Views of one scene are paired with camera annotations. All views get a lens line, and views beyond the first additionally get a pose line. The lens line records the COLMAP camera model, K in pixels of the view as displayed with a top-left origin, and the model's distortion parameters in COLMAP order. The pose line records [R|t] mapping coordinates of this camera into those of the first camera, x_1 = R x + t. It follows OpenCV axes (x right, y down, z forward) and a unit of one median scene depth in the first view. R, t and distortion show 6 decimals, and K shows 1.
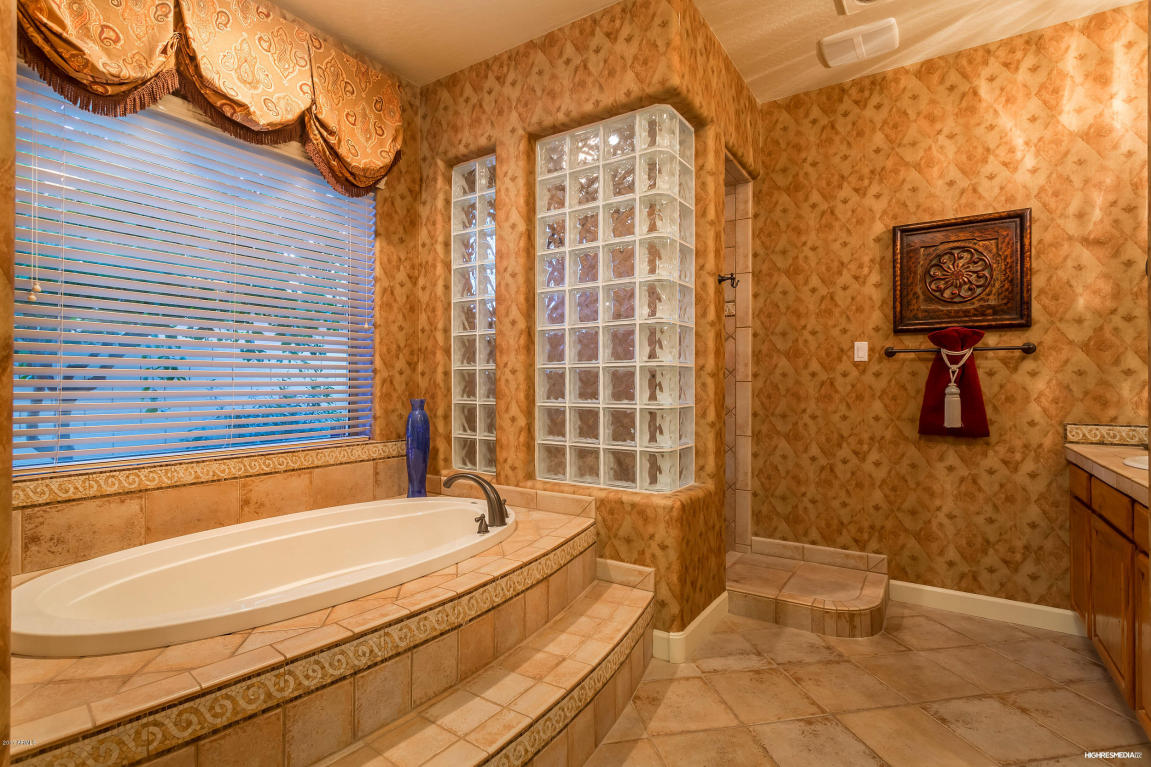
lens RADIAL K [[567.5, 0, 579.5], [0, 567.5, 387.7], [0, 0, 1]] dist [0.007618, 0.000496]
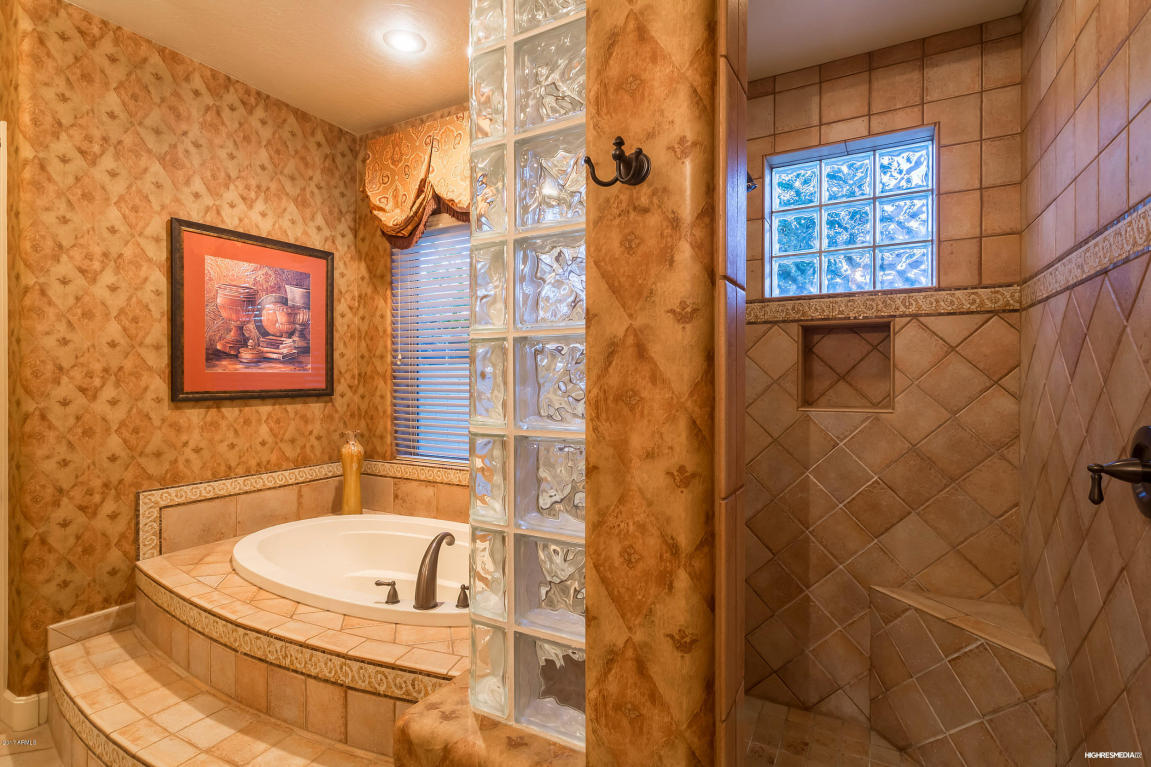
lens RADIAL K [[567.5, 0, 579.7], [0, 567.5, 380.6], [0, 0, 1]] dist [0.007618, 0.000496]
pose [[0.057334, 0.008117, -0.998322, 0.579492], [-0.008423, 0.999935, 0.007647, -0.079625], [0.998320, 0.007970, 0.057399, 0.981222]]
